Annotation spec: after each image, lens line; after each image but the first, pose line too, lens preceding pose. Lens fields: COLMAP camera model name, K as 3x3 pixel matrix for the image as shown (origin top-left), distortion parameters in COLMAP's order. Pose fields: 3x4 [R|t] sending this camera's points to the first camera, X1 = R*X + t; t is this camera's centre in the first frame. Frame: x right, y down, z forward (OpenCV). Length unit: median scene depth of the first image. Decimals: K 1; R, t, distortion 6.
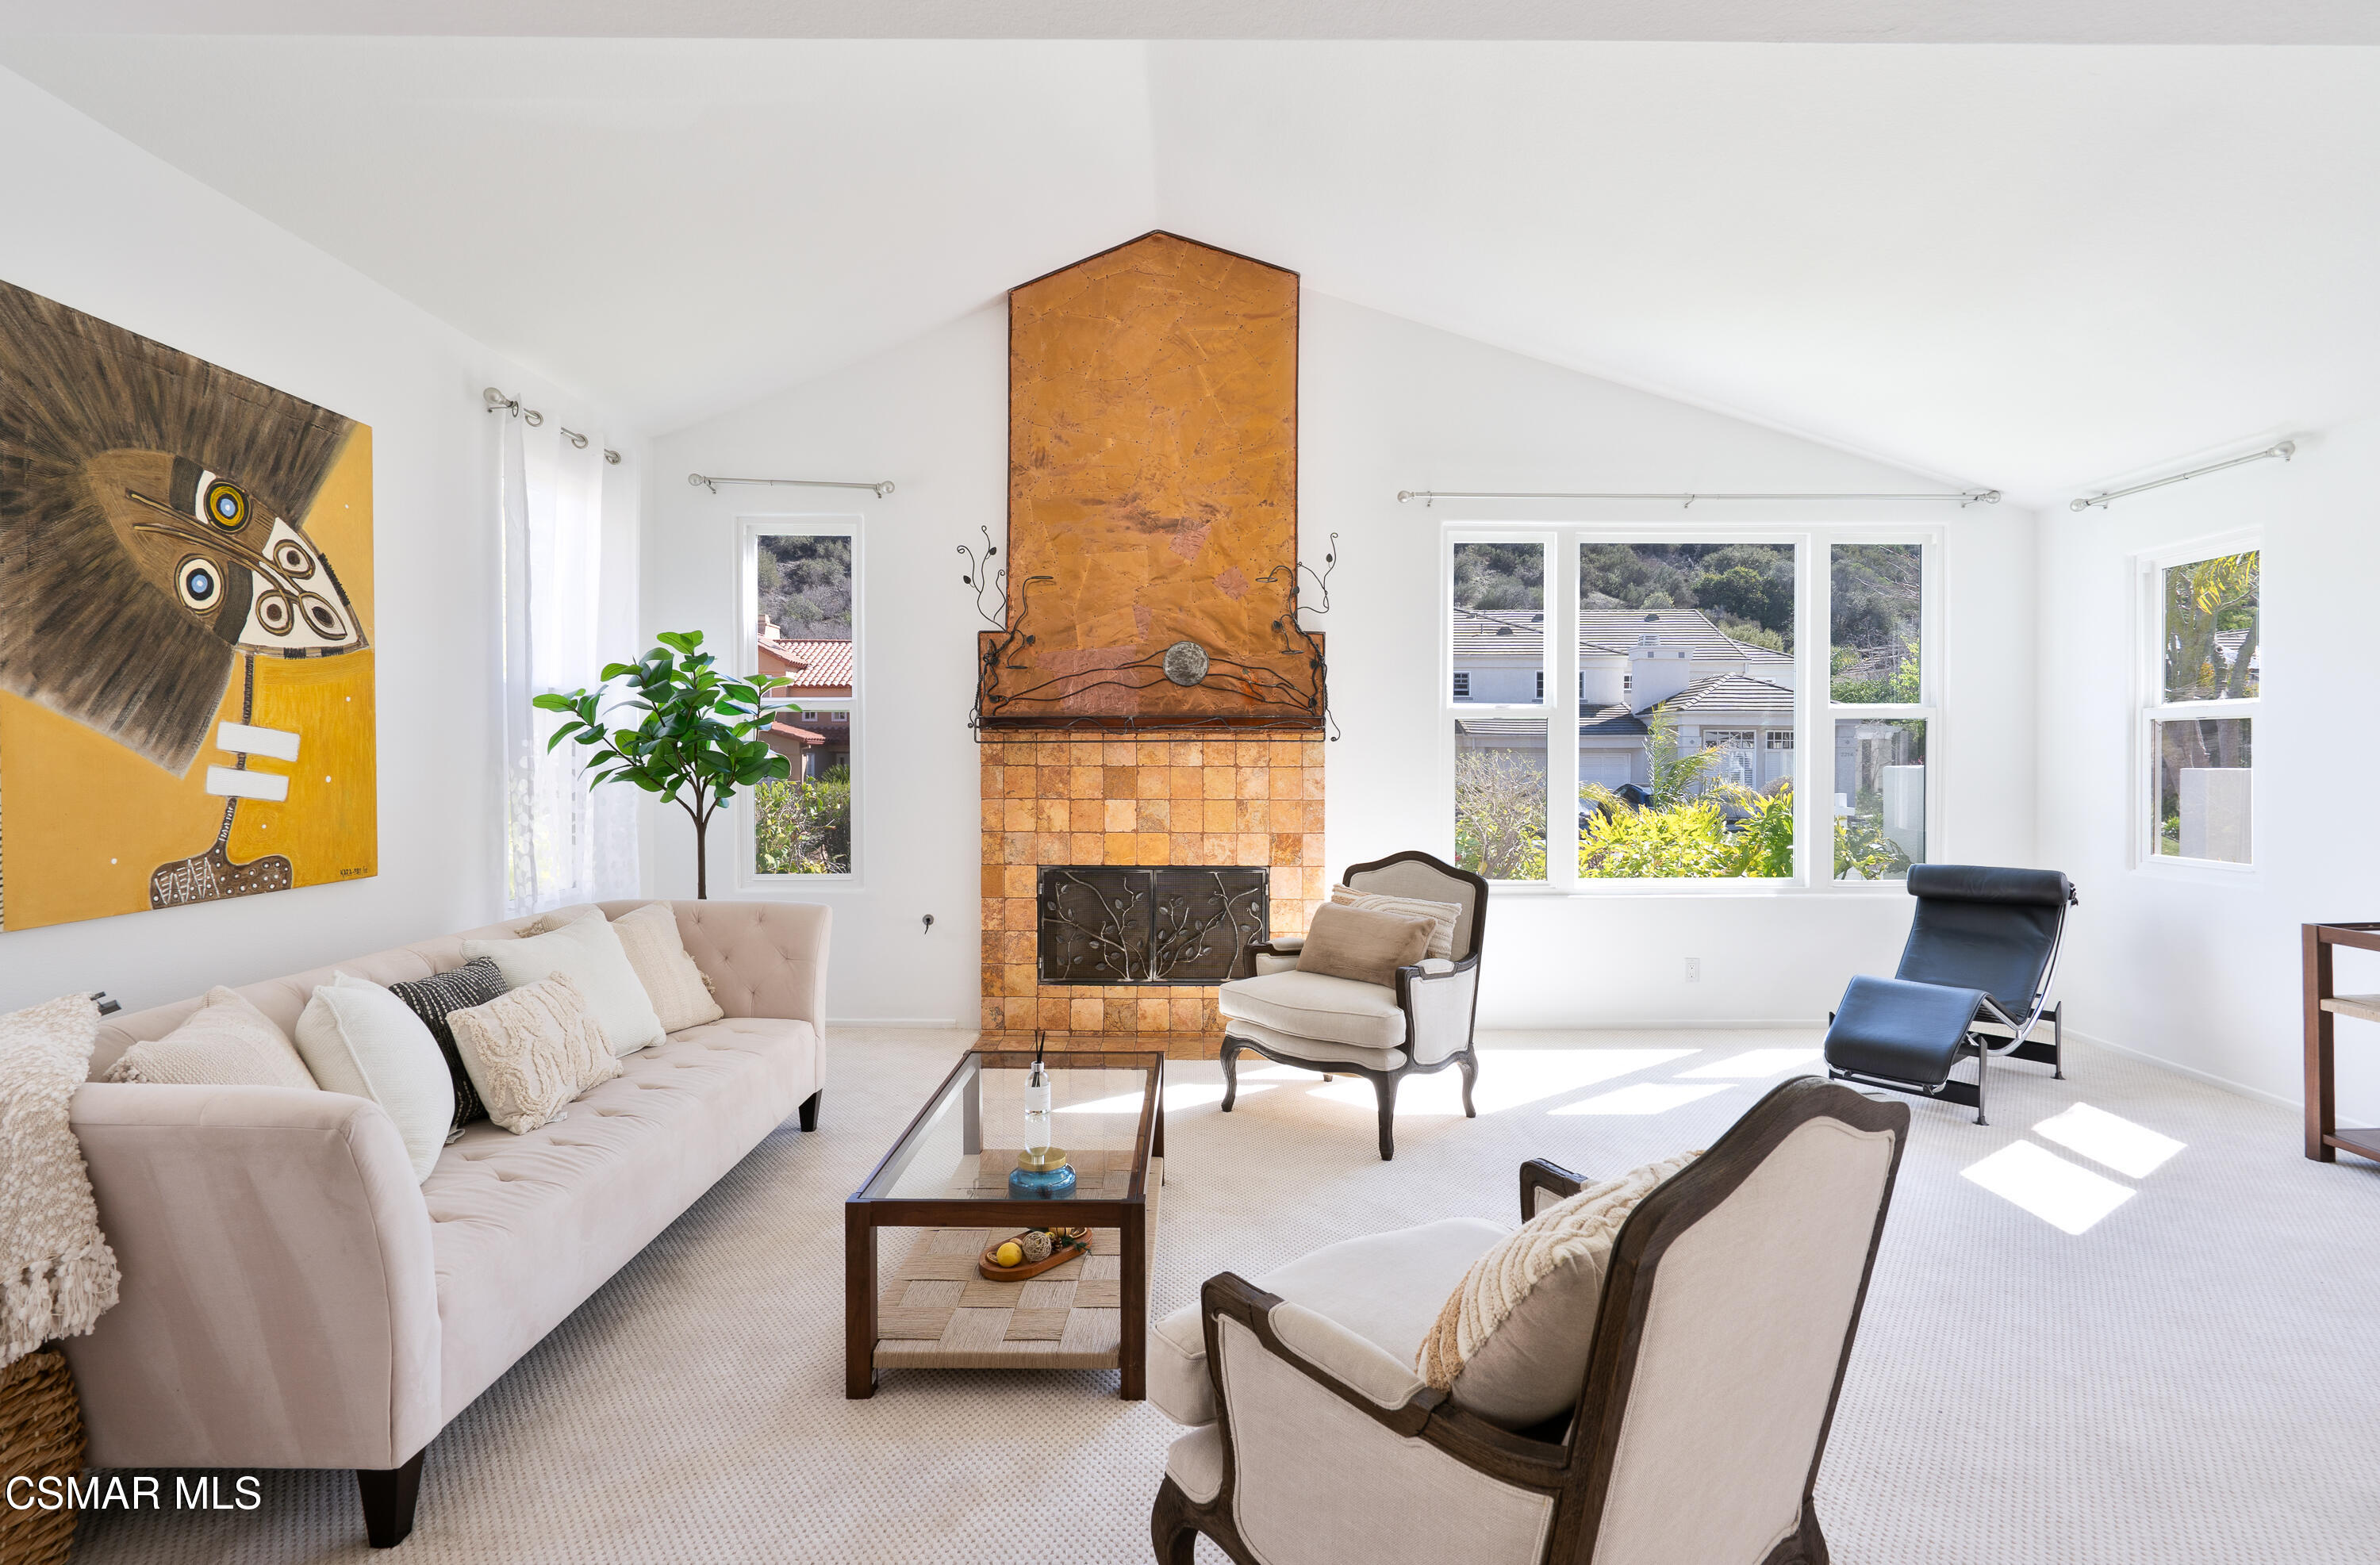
lens RADIAL K [[1097.9, 0, 1201.8], [0, 1097.9, 767.0], [0, 0, 1]] dist [-0.006969, 0.000564]
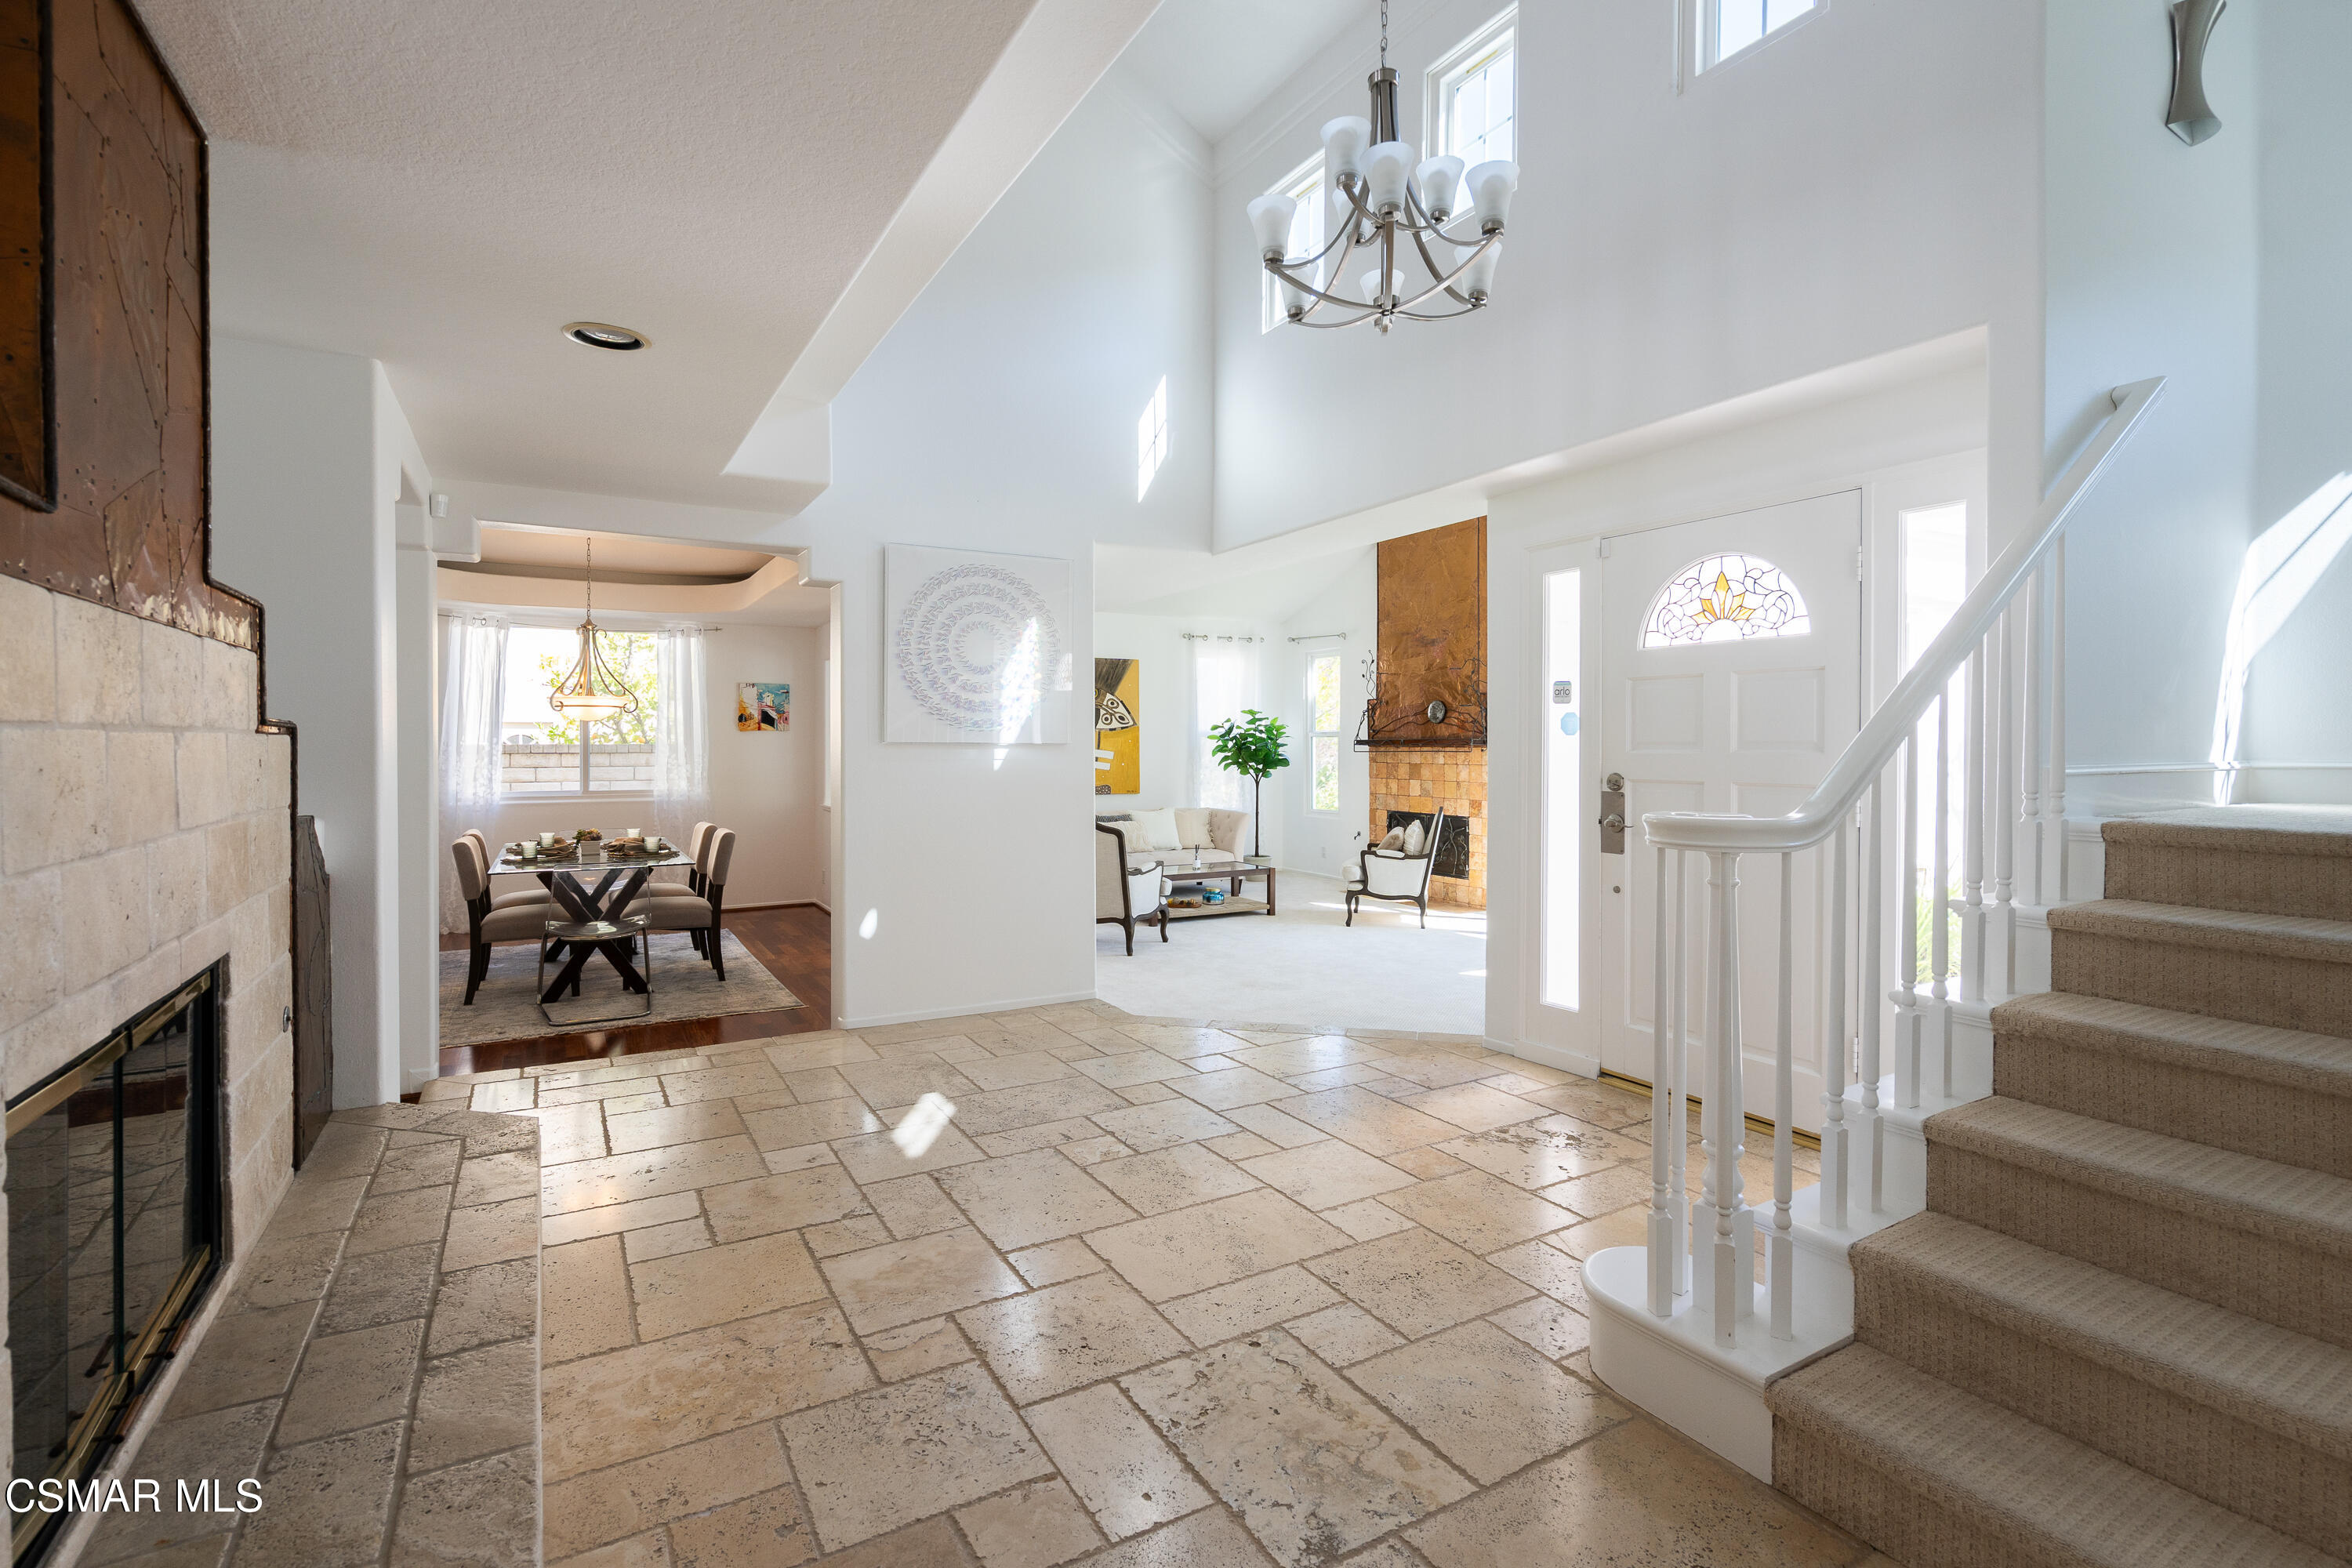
lens RADIAL K [[1113.2, 0, 1183.9], [0, 1113.2, 769.7], [0, 0, 1]] dist [-0.004460, -0.001051]
pose [[0.511073, 0.018541, -0.859337, 1.469432], [-0.007865, 0.999826, 0.016894, -0.020486], [0.859501, -0.001875, 0.511130, -0.410698]]
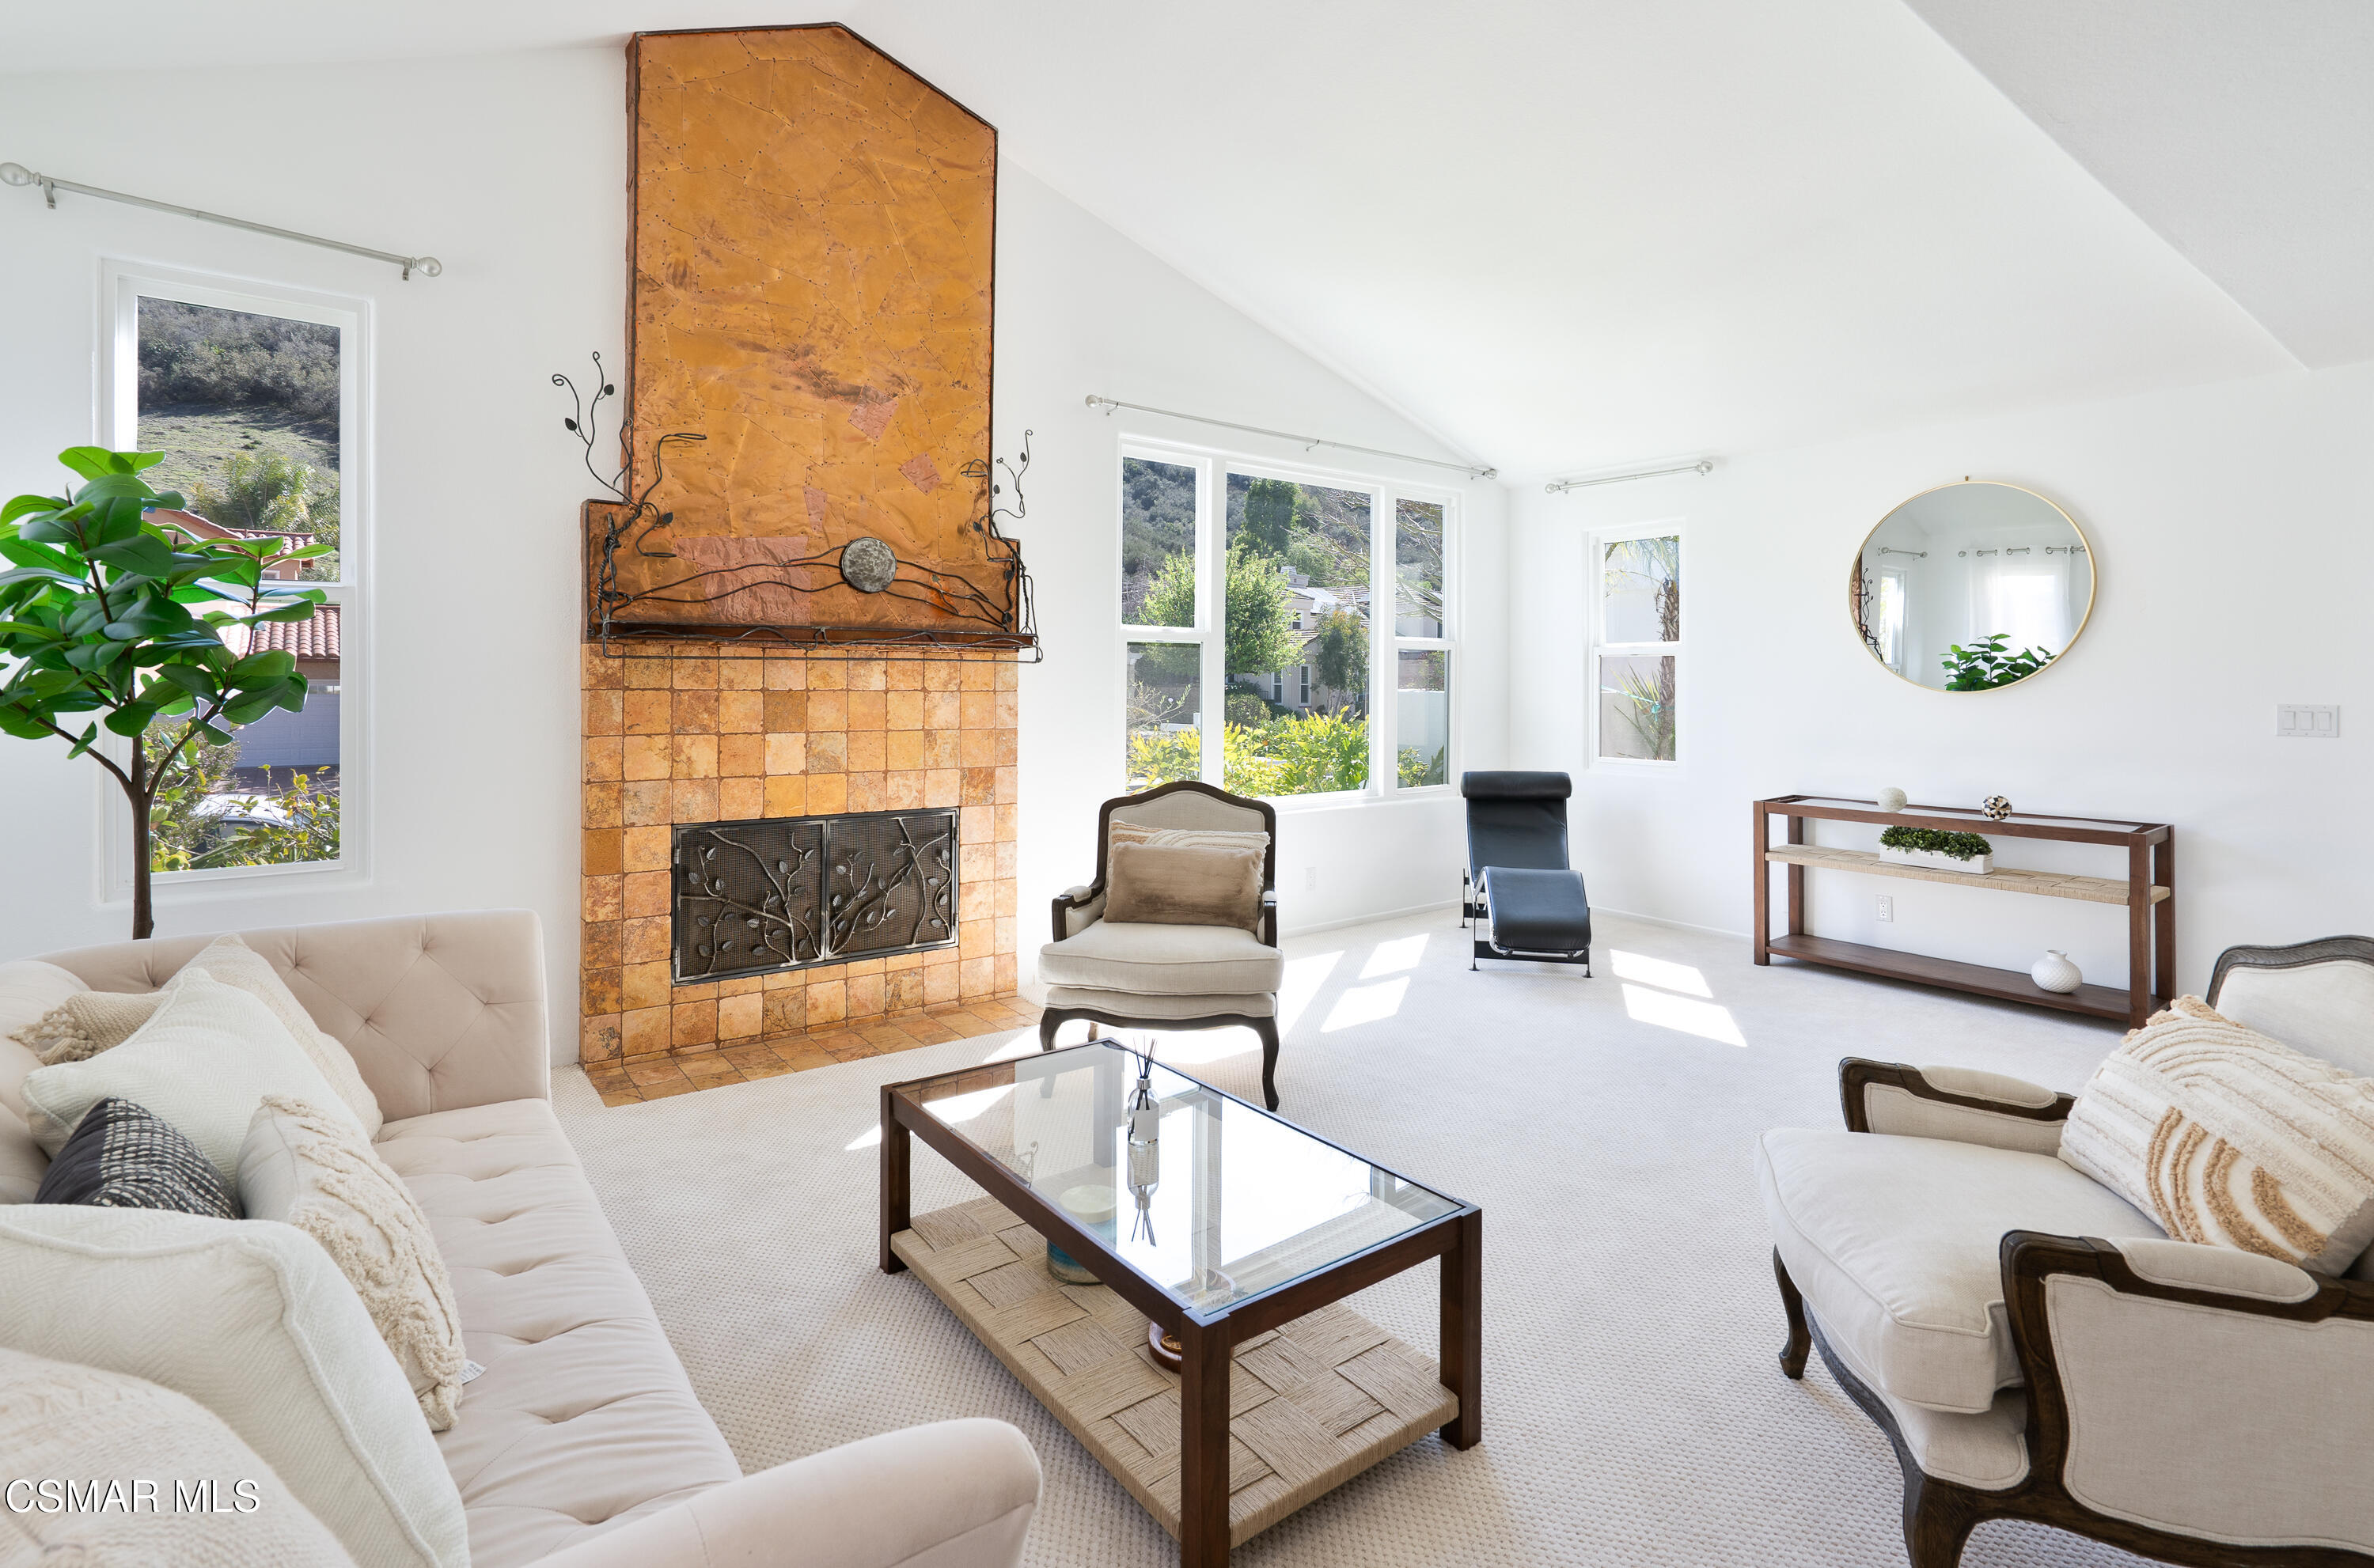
lens RADIAL K [[1123.4, 0, 1183.4], [0, 1123.4, 682.7], [0, 0, 1]] dist [-0.004460, -0.001051]
pose [[0.799651, 0.003940, 0.600453, -0.328440], [-0.000473, 0.999982, -0.005932, -0.001555], [-0.600465, 0.004459, 0.799638, 0.191777]]
